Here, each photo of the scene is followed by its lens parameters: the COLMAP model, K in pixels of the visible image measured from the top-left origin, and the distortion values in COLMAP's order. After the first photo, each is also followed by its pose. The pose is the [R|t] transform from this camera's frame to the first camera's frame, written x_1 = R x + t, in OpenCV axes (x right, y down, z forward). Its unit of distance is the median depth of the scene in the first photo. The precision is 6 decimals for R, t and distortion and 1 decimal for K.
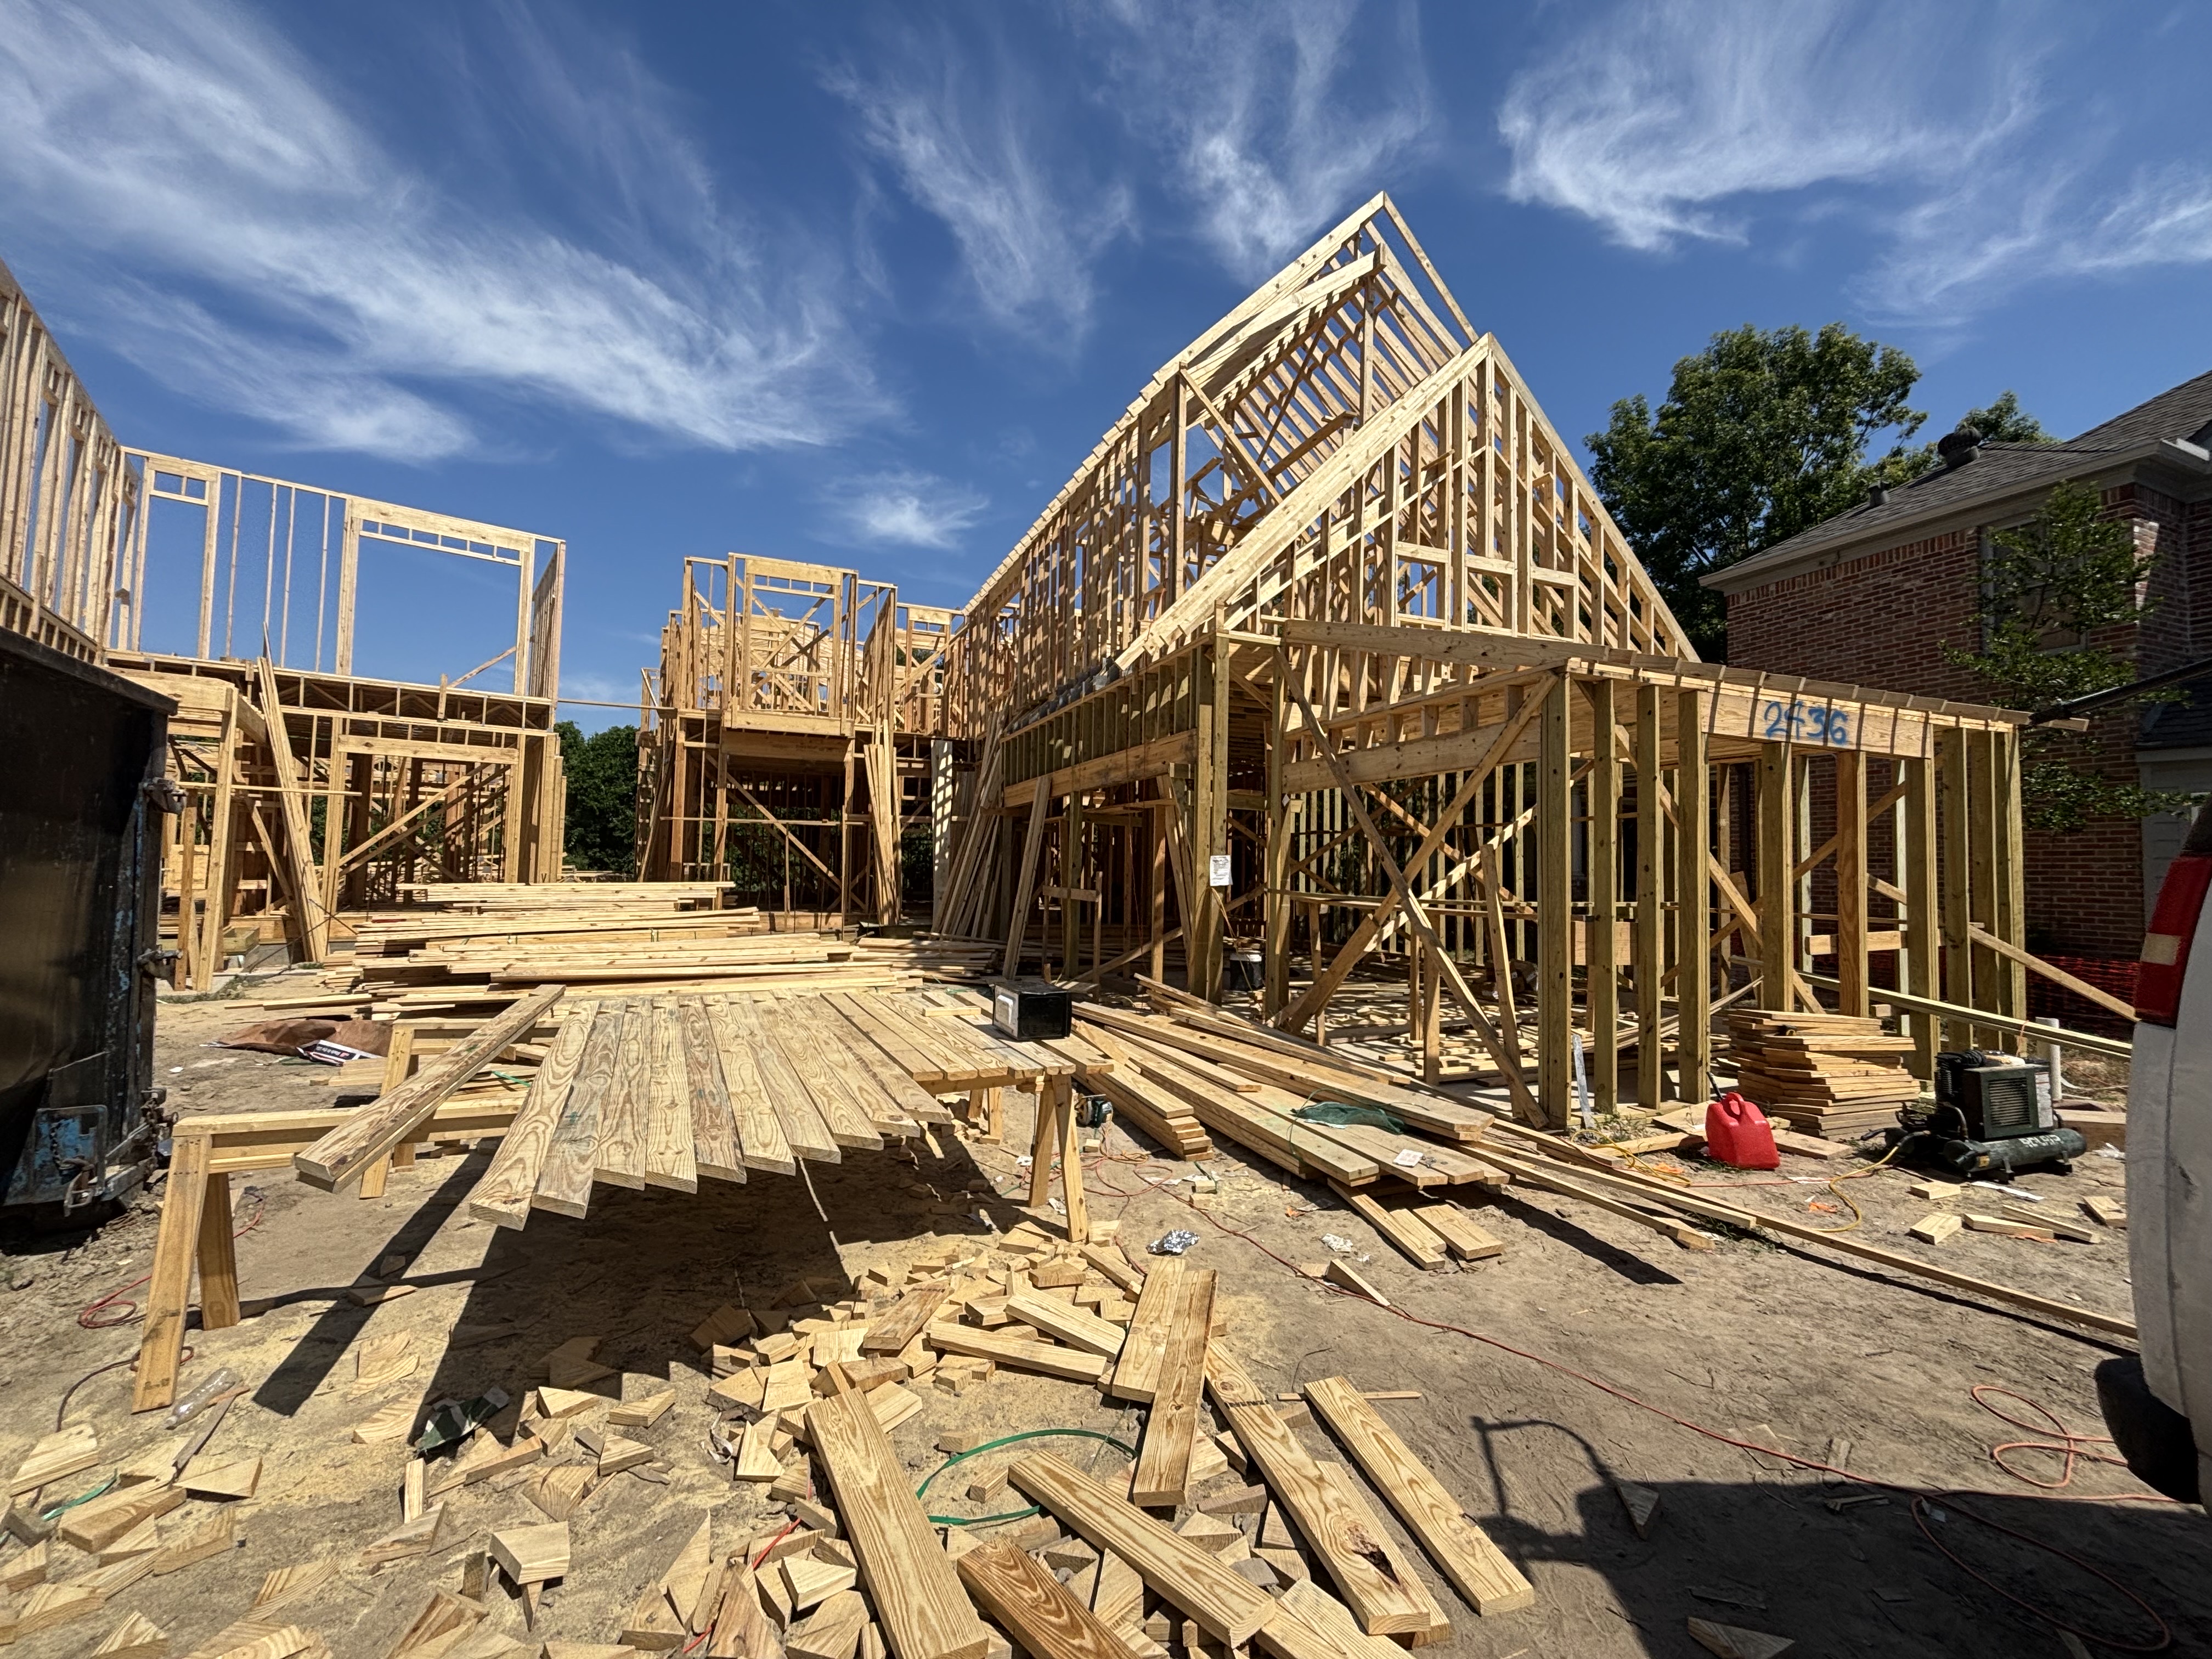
lens RADIAL K [[893.1, 0, 1113.3], [0, 893.1, 825.7], [0, 0, 1]] dist [-0.002037, -0.000586]
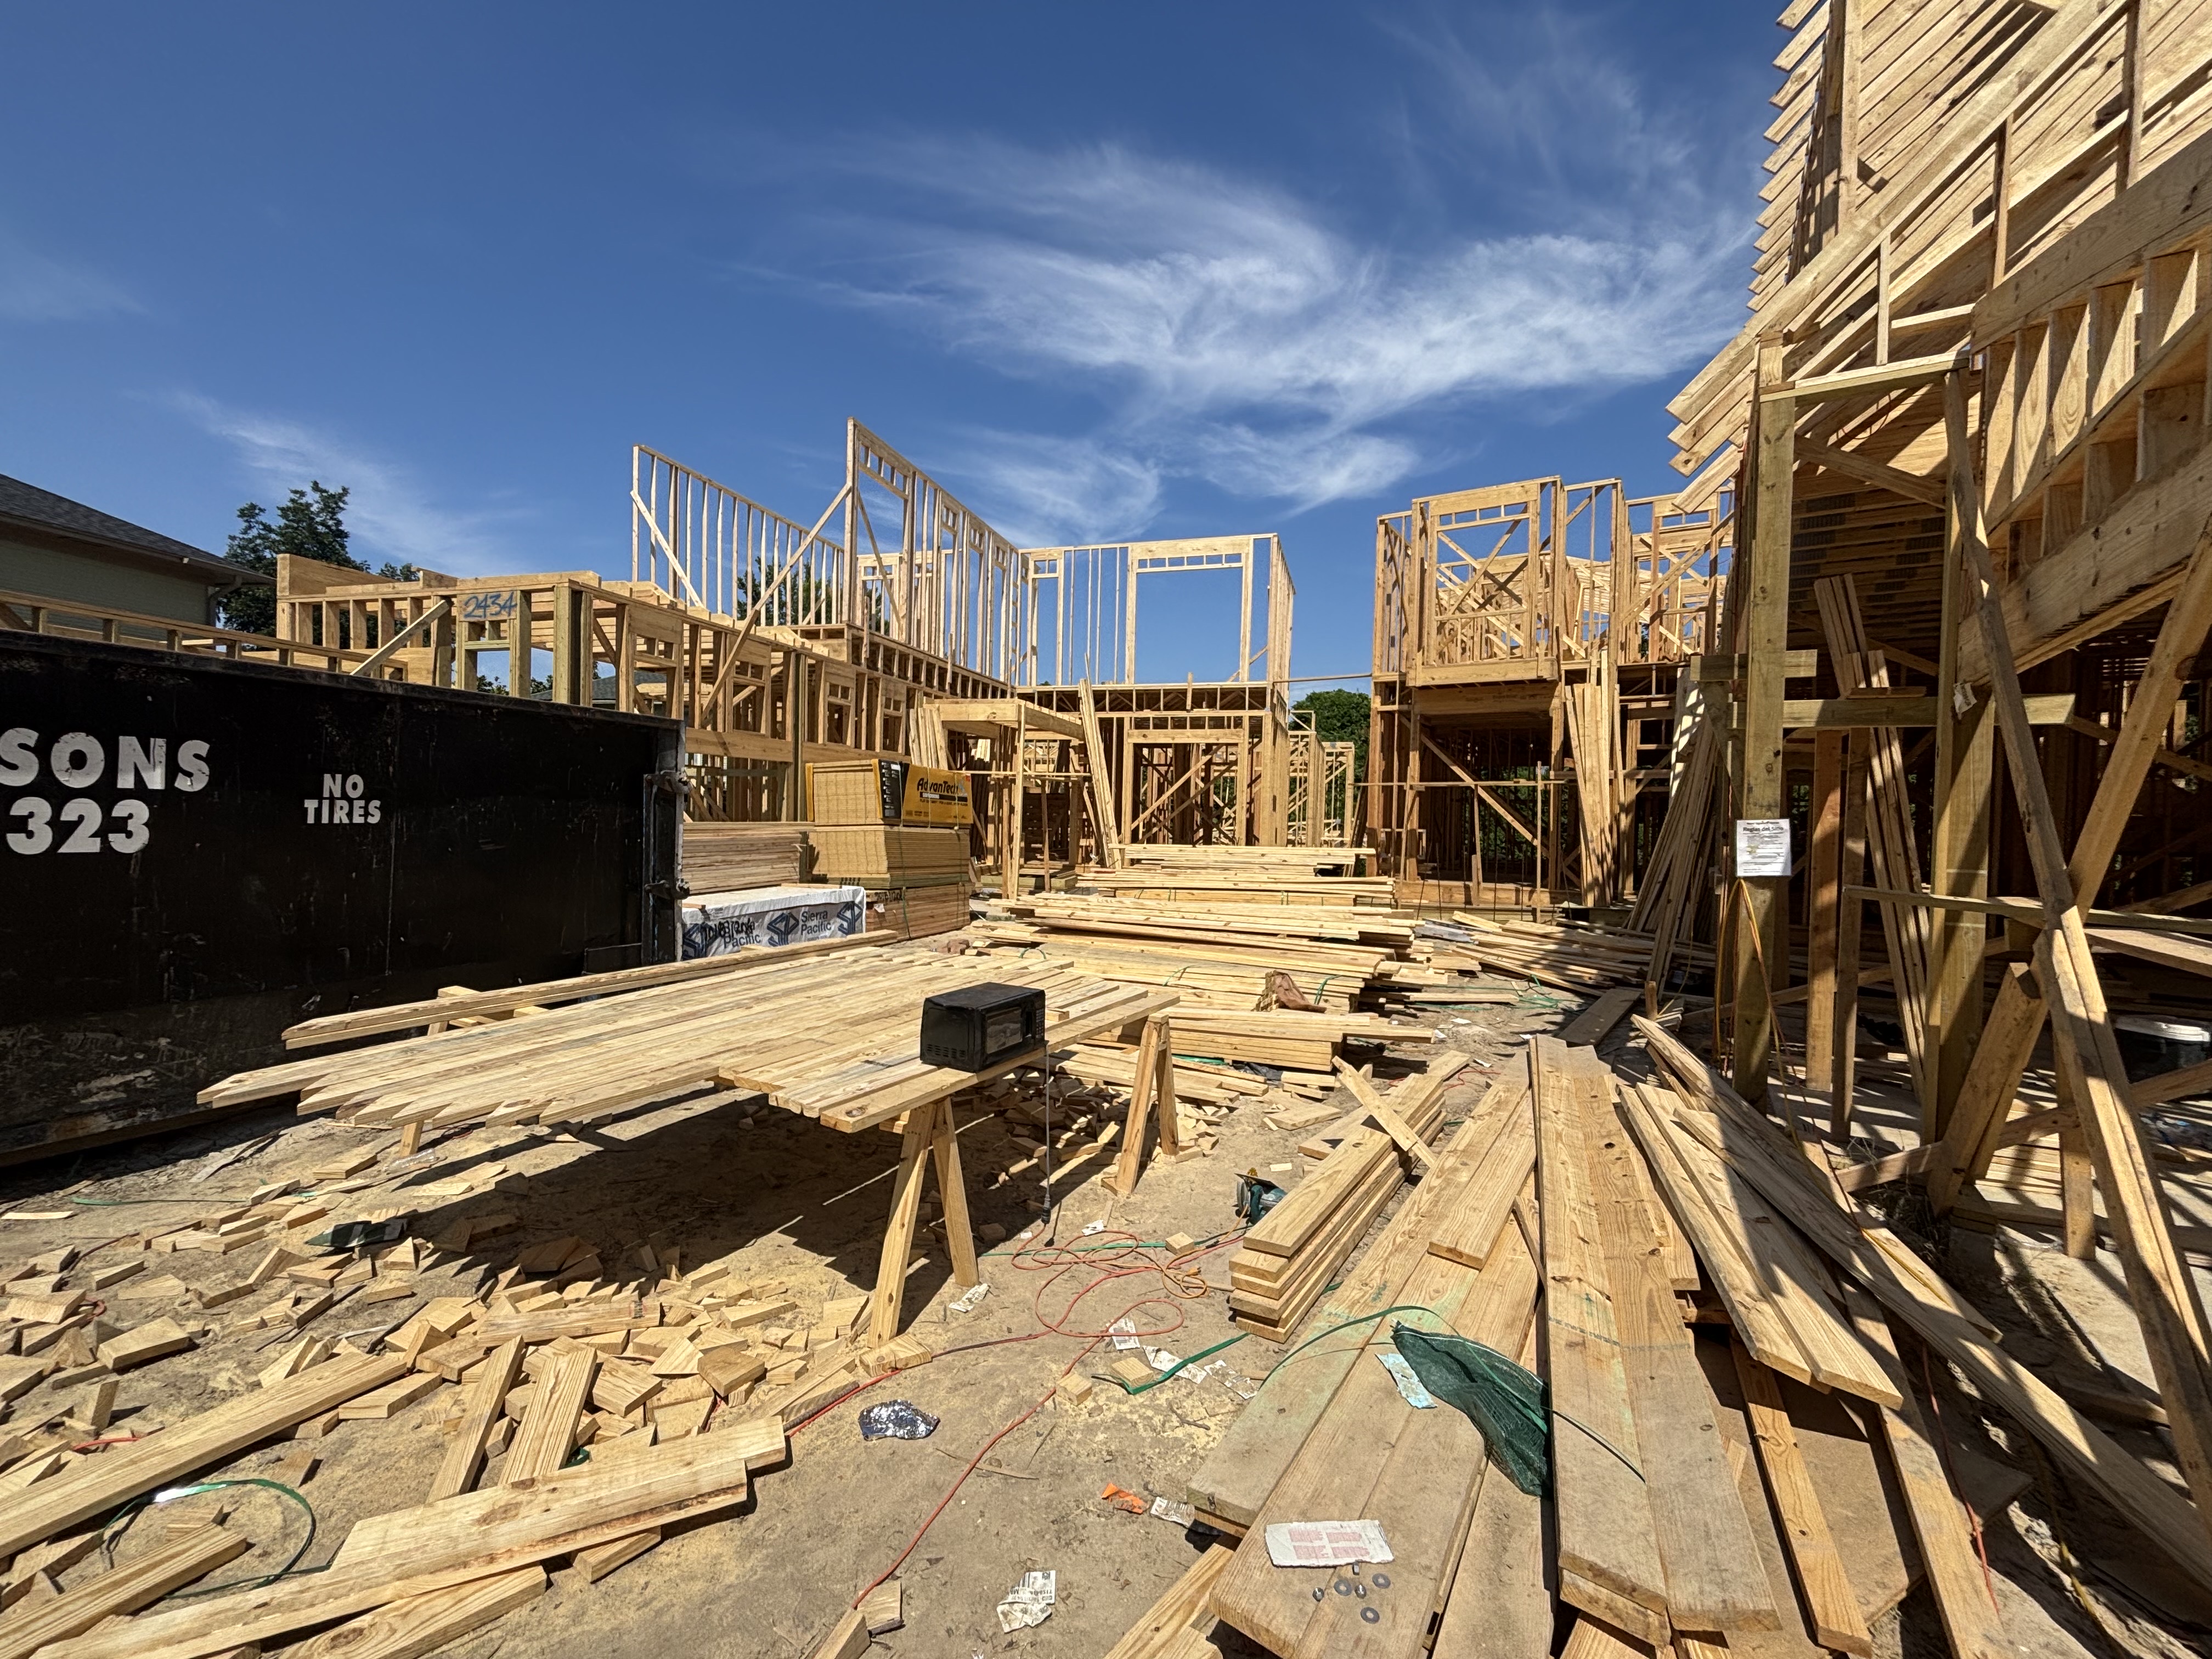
lens RADIAL K [[893.1, 0, 1114.3], [0, 893.1, 835.9], [0, 0, 1]] dist [-0.002037, -0.000586]
pose [[0.575855, 0.010618, -0.817483, 0.182099], [0.029898, 0.998973, 0.034037, 0.007793], [0.817005, -0.044042, 0.574947, 0.208282]]
